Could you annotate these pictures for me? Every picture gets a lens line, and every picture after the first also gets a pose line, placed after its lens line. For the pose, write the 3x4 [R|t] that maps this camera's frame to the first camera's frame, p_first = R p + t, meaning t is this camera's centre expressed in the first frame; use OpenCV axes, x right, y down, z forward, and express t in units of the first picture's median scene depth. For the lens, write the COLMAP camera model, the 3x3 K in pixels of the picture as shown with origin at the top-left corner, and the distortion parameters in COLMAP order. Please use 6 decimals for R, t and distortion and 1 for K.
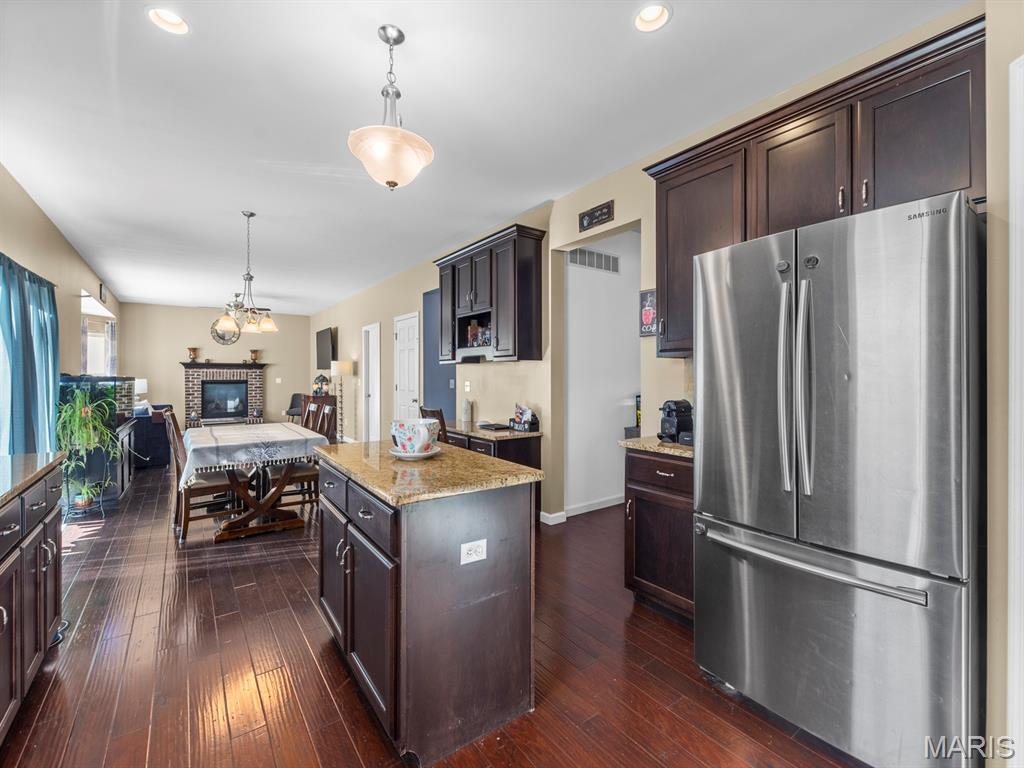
lens RADIAL K [[447.7, 0, 513.9], [0, 447.7, 376.1], [0, 0, 1]] dist [0.003958, -0.000435]
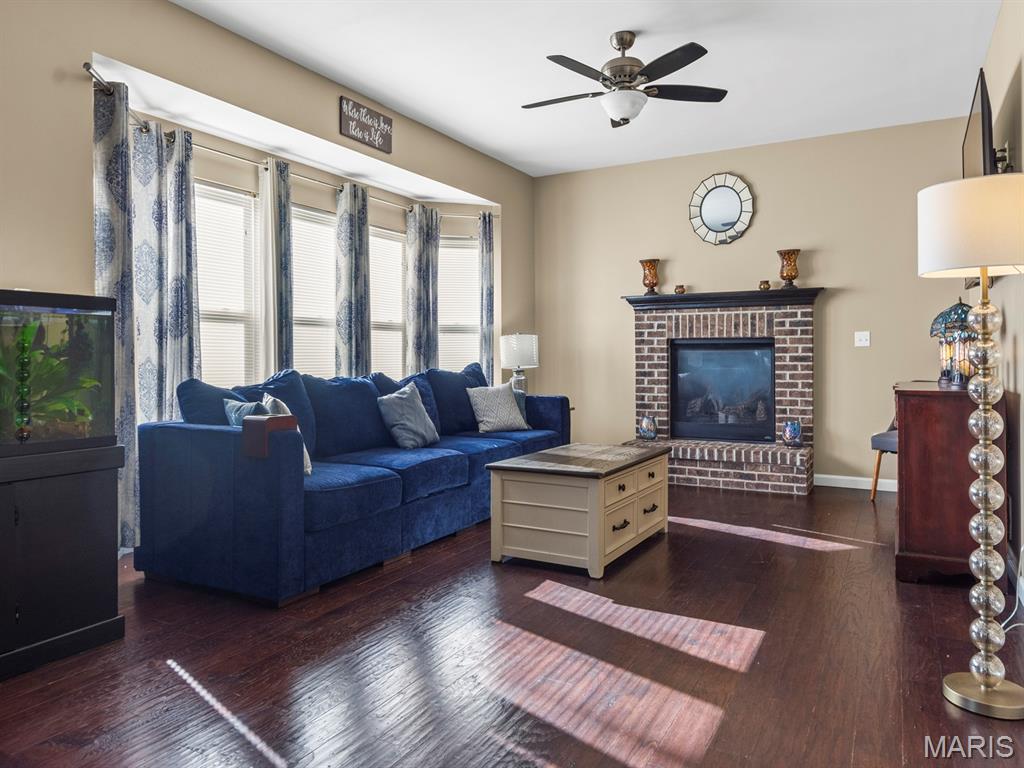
lens RADIAL K [[701.0, 0, 523.6], [0, 701.0, 359.2], [0, 0, 1]] dist [-0.008917, -0.002610]
pose [[0.425361, 0.000459, -0.905024, -0.270346], [0.004380, 0.999987, 0.002565, 0.035832], [0.905013, -0.005055, 0.425354, 0.890230]]
